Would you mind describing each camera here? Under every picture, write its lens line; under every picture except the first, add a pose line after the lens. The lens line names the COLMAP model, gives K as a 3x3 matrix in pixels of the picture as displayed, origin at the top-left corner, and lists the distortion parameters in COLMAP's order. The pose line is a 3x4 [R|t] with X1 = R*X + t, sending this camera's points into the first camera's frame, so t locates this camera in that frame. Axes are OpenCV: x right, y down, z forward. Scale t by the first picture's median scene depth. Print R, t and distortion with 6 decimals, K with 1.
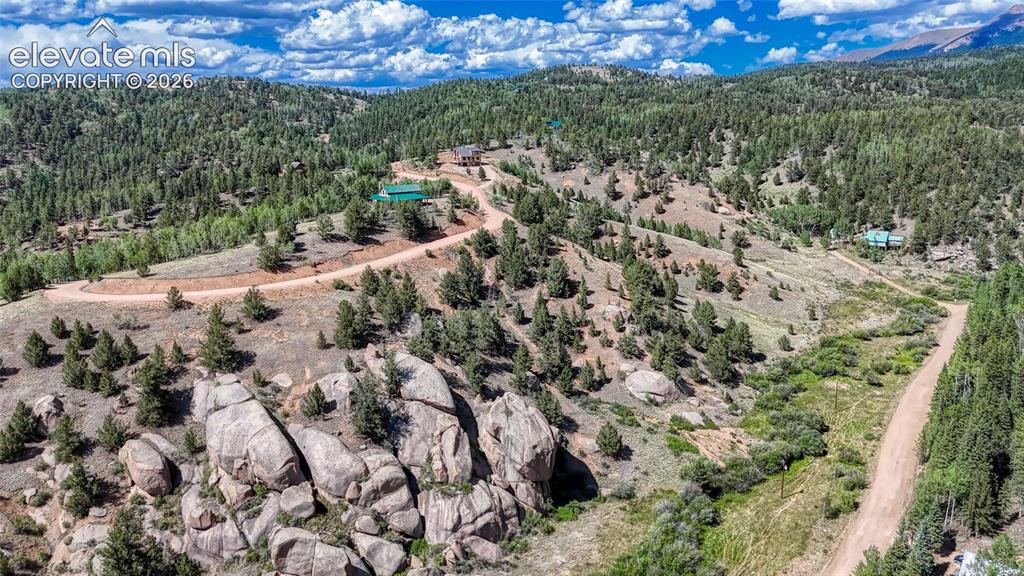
lens RADIAL K [[738.0, 0, 515.4], [0, 738.0, 274.9], [0, 0, 1]] dist [0.055478, -0.061841]
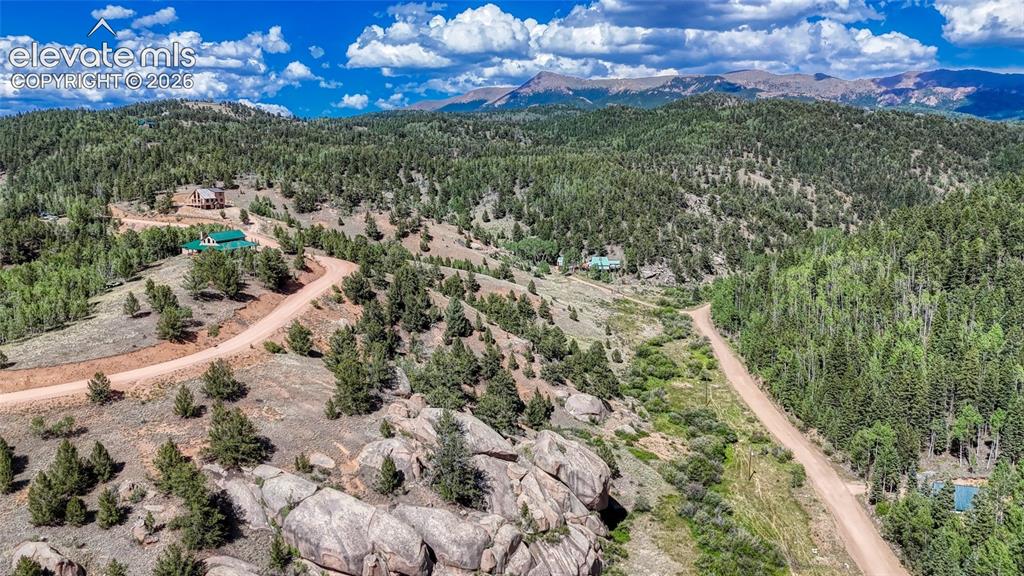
lens RADIAL K [[735.6, 0, 487.8], [0, 735.6, 288.0], [0, 0, 1]] dist [0.002346, -0.007717]
pose [[0.862577, -0.073179, 0.500605, -0.113448], [0.090314, 0.995863, -0.010041, -0.006258], [-0.497799, 0.053873, 0.865617, 0.033210]]
